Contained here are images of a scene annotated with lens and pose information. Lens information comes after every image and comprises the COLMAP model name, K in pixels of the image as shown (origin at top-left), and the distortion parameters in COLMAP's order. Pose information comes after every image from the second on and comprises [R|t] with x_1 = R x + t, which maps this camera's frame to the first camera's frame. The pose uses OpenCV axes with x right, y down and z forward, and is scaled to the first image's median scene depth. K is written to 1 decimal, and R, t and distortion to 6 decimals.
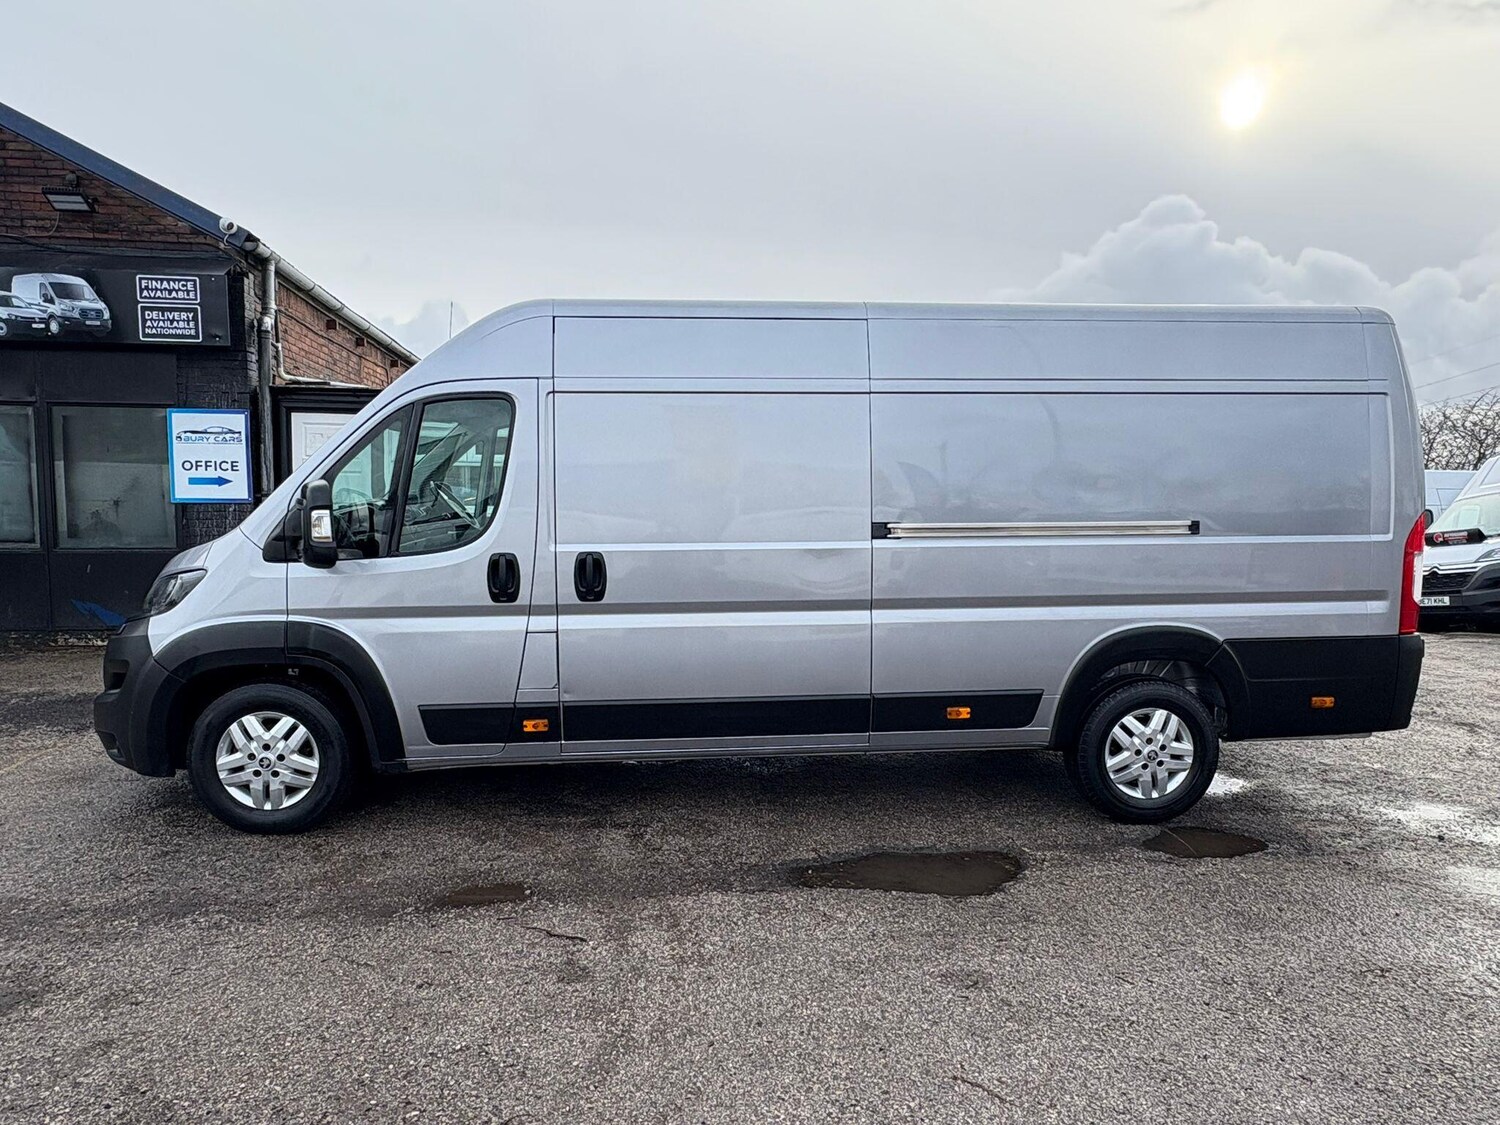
lens RADIAL K [[937.8, 0, 738.5], [0, 937.8, 559.3], [0, 0, 1]] dist [0.002053, 0.003262]
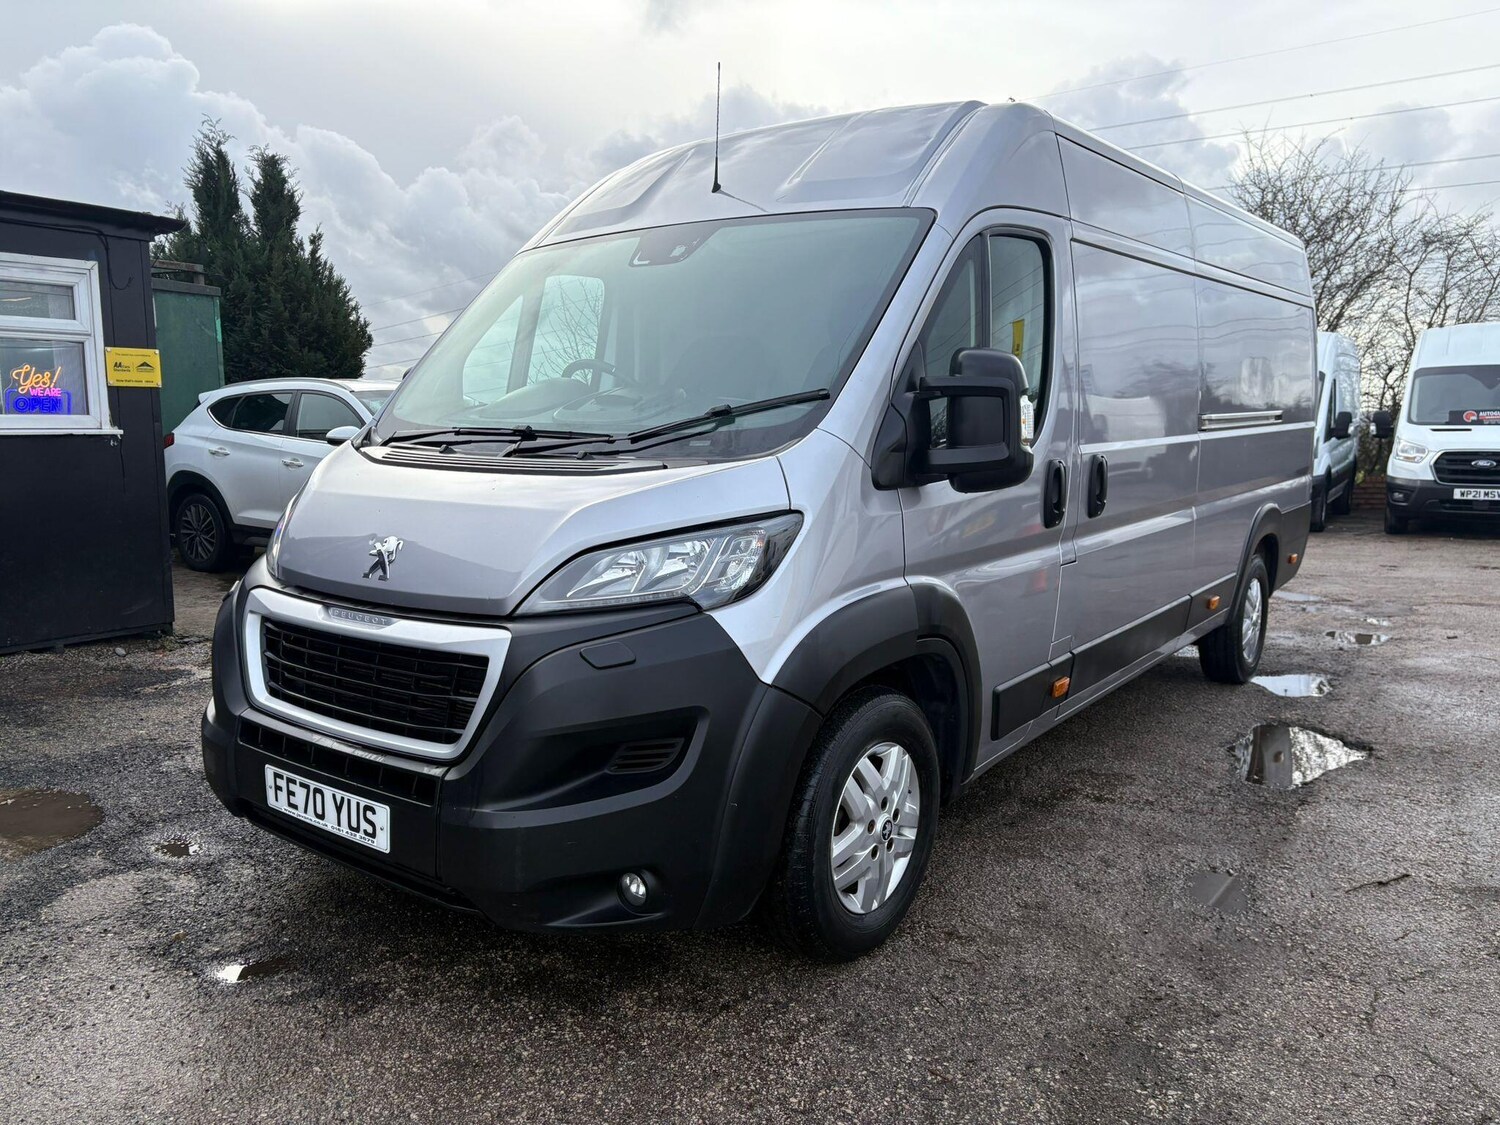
lens RADIAL K [[1139.3, 0, 741.6], [0, 1139.3, 567.4], [0, 0, 1]] dist [0.051438, -0.051695]
pose [[0.656884, -0.106272, 0.746464, -1.075761], [0.057278, 0.994190, 0.091136, -0.017760], [-0.751813, -0.017110, 0.659155, 0.593808]]
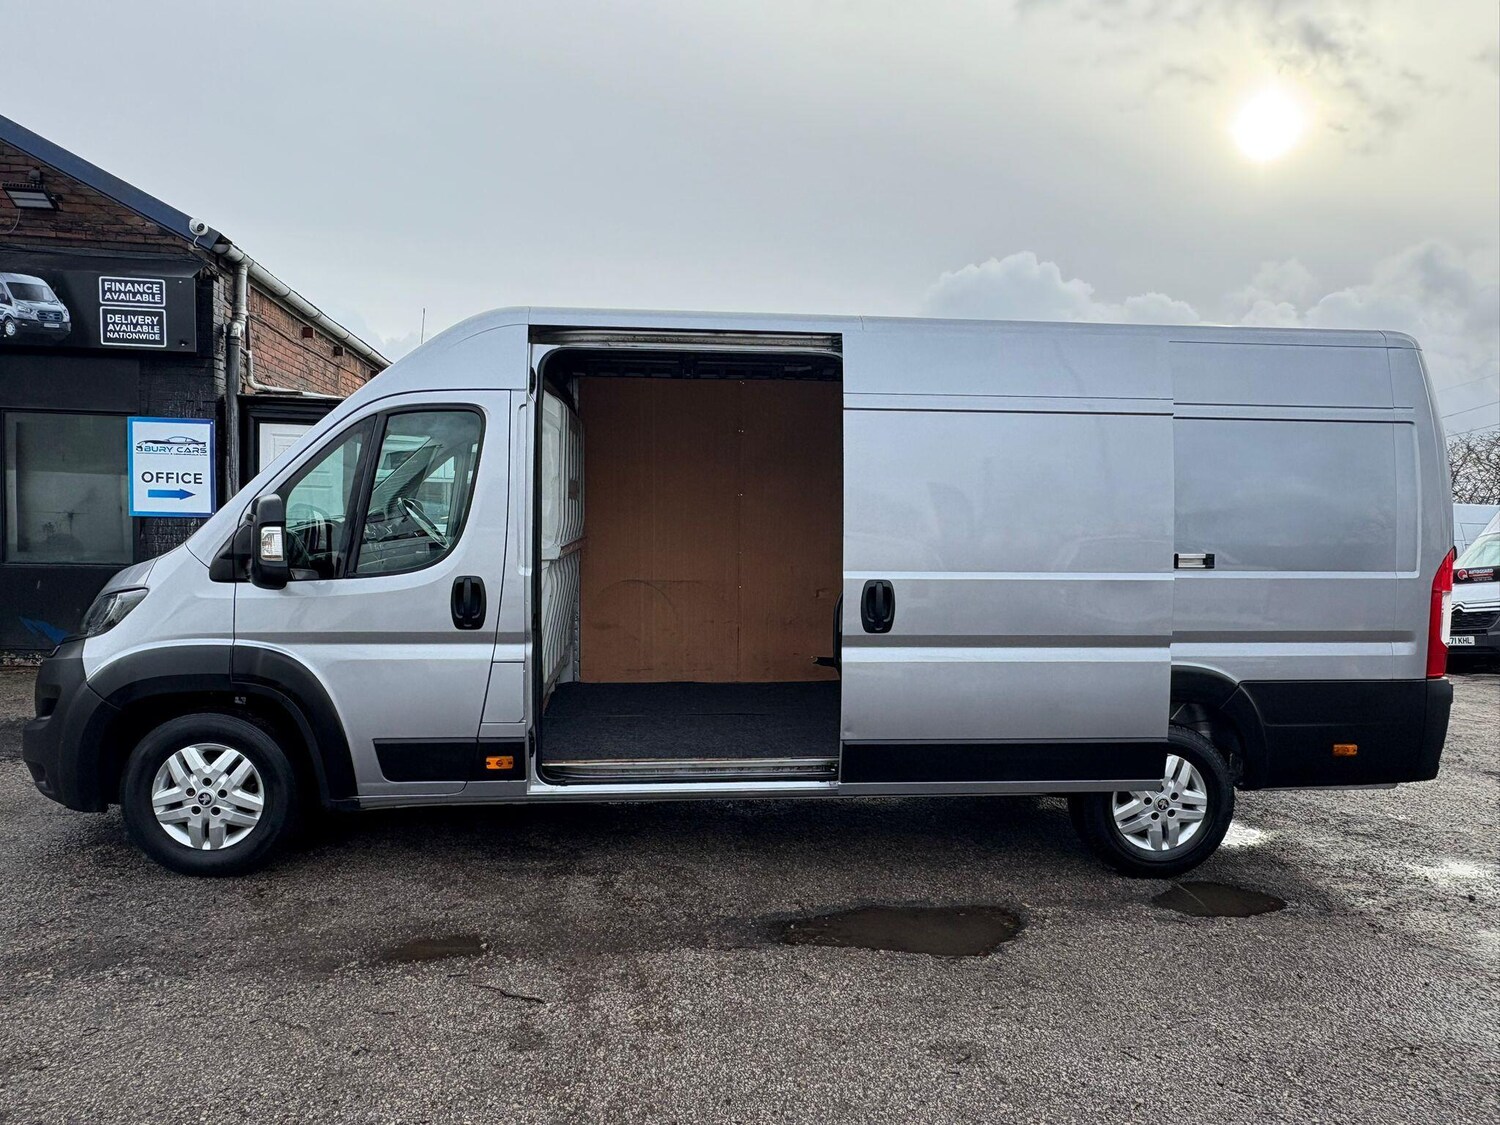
lens RADIAL K [[975.6, 0, 740.0], [0, 975.6, 559.8], [0, 0, 1]] dist [0.006058, -0.000942]
pose [[0.999853, 0.016424, 0.004907, 0.013649], [-0.016294, 0.999542, -0.025497, -0.002459], [-0.005324, 0.025413, 0.999663, 0.028819]]
